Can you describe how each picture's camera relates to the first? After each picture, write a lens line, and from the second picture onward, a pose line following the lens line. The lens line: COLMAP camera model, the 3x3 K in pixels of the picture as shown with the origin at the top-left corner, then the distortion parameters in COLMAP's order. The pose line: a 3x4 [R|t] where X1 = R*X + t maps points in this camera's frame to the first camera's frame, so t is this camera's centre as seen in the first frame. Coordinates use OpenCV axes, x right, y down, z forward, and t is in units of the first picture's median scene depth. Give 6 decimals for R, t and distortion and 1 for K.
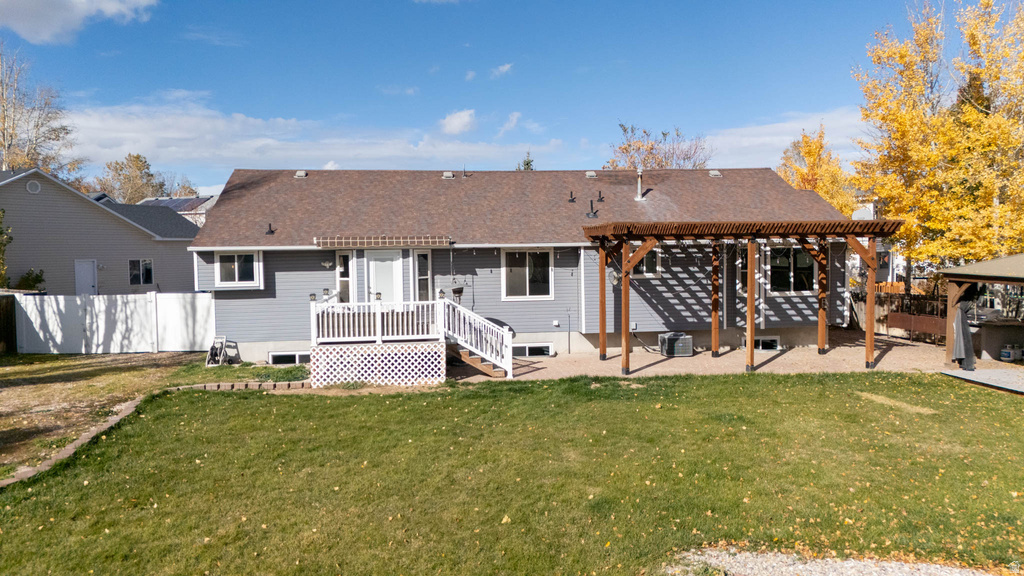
lens RADIAL K [[747.1, 0, 512.0], [0, 747.1, 288.0], [0, 0, 1]] dist [0.089327, -0.091343]
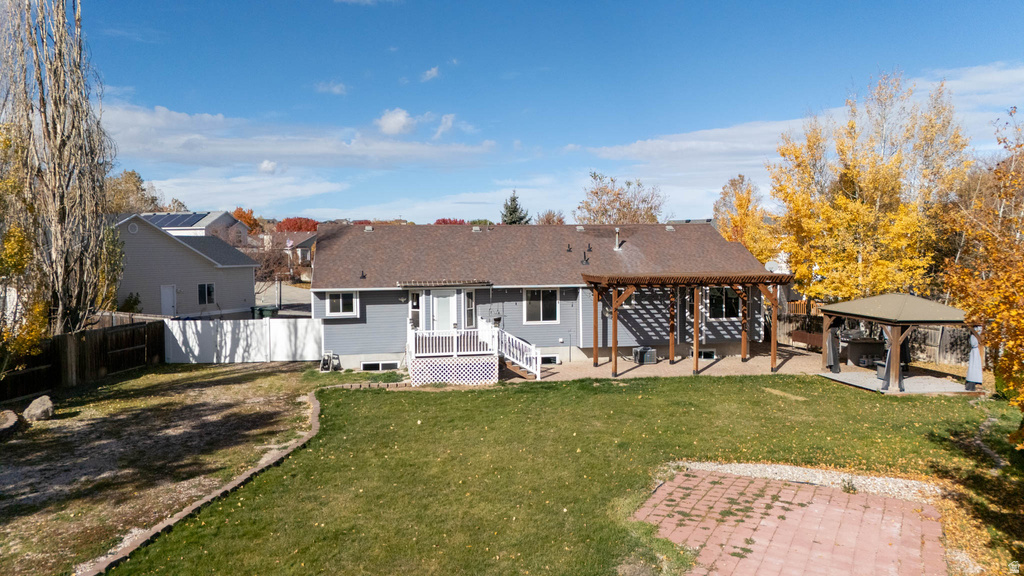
lens RADIAL K [[747.1, 0, 512.0], [0, 747.1, 288.0], [0, 0, 1]] dist [0.089327, -0.091343]
pose [[0.997531, 0.003359, 0.070143, -0.138660], [-0.003392, 0.999994, 0.000341, -0.054300], [-0.070142, -0.000578, 0.997537, -0.419197]]
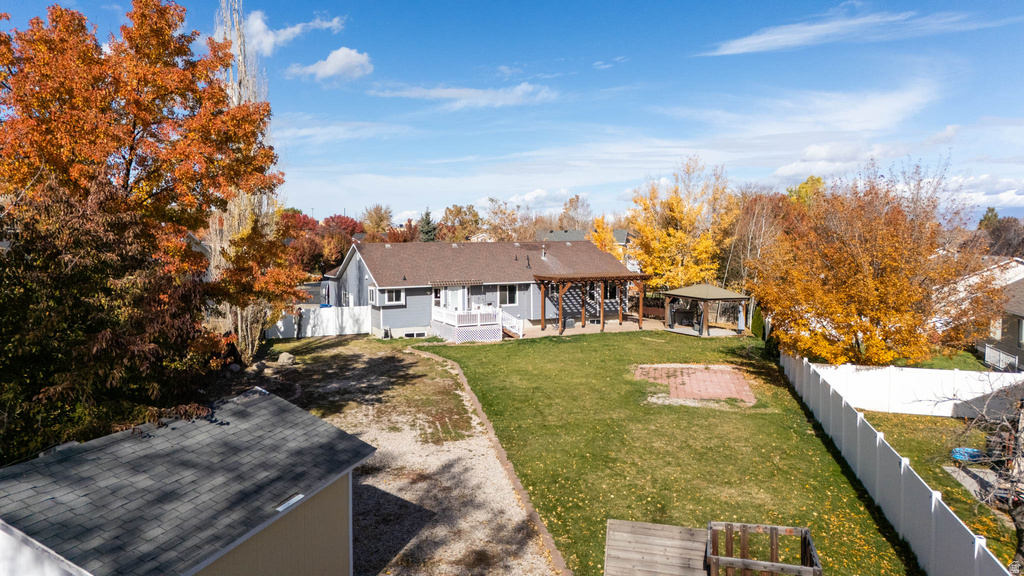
lens RADIAL K [[747.1, 0, 512.0], [0, 747.1, 288.0], [0, 0, 1]] dist [0.089327, -0.091343]
pose [[0.936416, -0.016256, 0.350516, -0.795079], [0.009554, 0.999737, 0.020843, -0.089818], [-0.350763, -0.016169, 0.936325, -1.186748]]
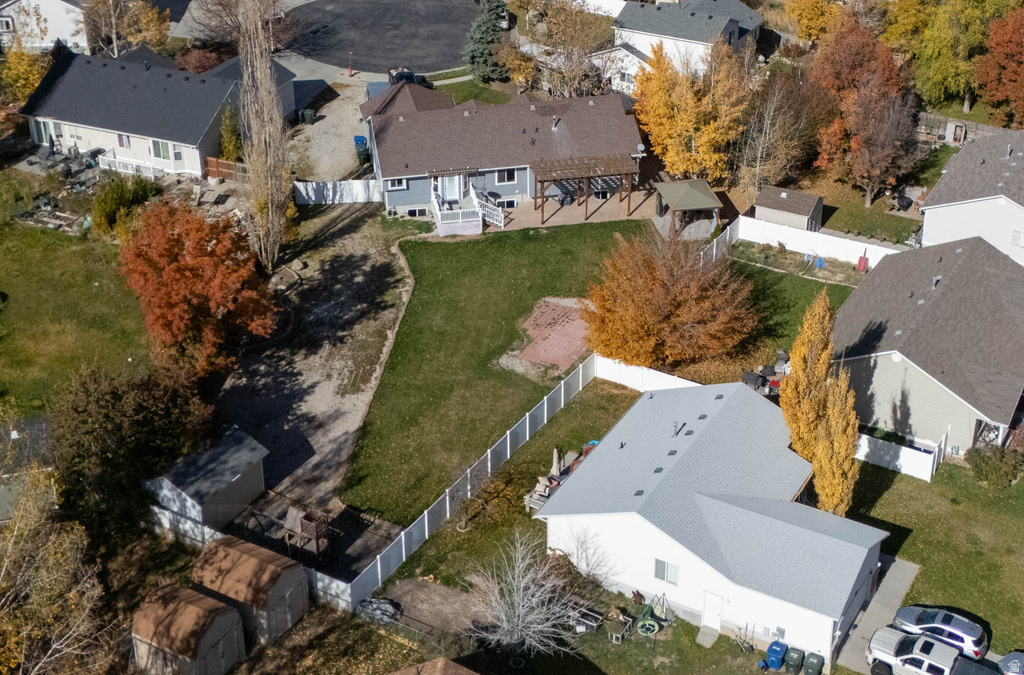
lens RADIAL K [[1590.6, 0, 512.0], [0, 1590.6, 337.5], [0, 0, 1]] dist [0.008382, 0.002719]
pose [[0.996959, -0.029652, 0.072068, -0.367167], [-0.007222, 0.885651, 0.464294, -2.051418], [-0.077594, -0.463403, 0.882744, -4.028777]]
